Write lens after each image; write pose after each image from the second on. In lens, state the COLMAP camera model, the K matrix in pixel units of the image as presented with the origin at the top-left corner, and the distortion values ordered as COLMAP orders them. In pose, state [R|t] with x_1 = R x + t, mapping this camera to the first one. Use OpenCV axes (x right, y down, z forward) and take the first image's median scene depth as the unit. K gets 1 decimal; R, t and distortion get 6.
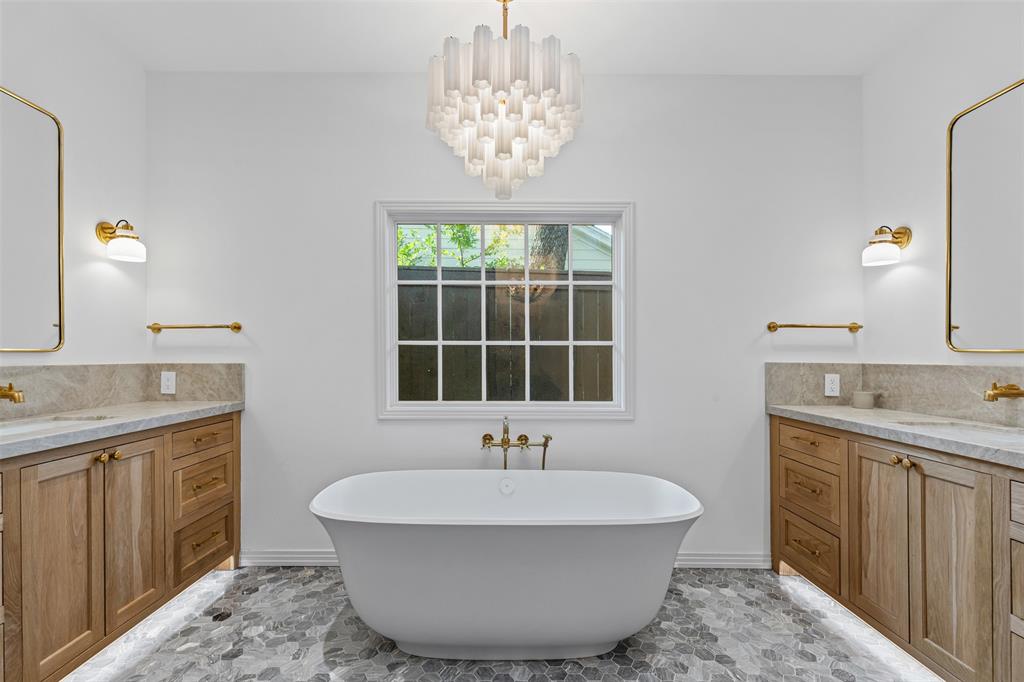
lens RADIAL K [[463.0, 0, 502.5], [0, 463.0, 358.0], [0, 0, 1]] dist [0.008907, -0.001314]
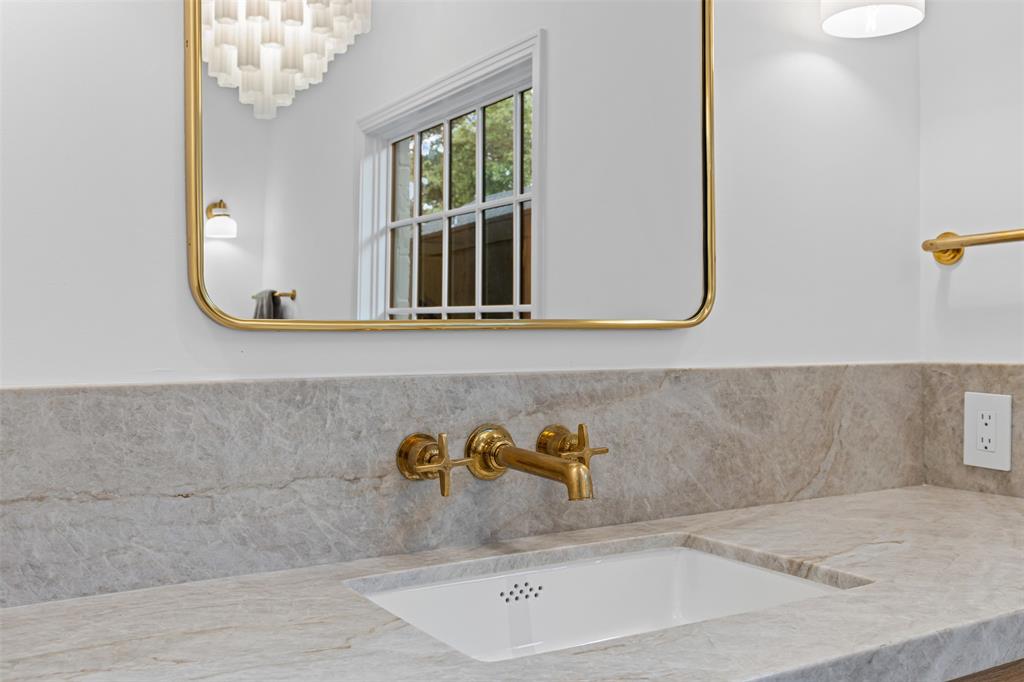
lens RADIAL K [[940.1, 0, 507.7], [0, 940.1, 335.6], [0, 0, 1]] dist [-0.000776, 0.000000]
pose [[0.514503, -0.005728, -0.857470, -0.422211], [0.000056, 0.999978, -0.006646, -0.003041], [0.857489, 0.003371, 0.514492, 0.503288]]
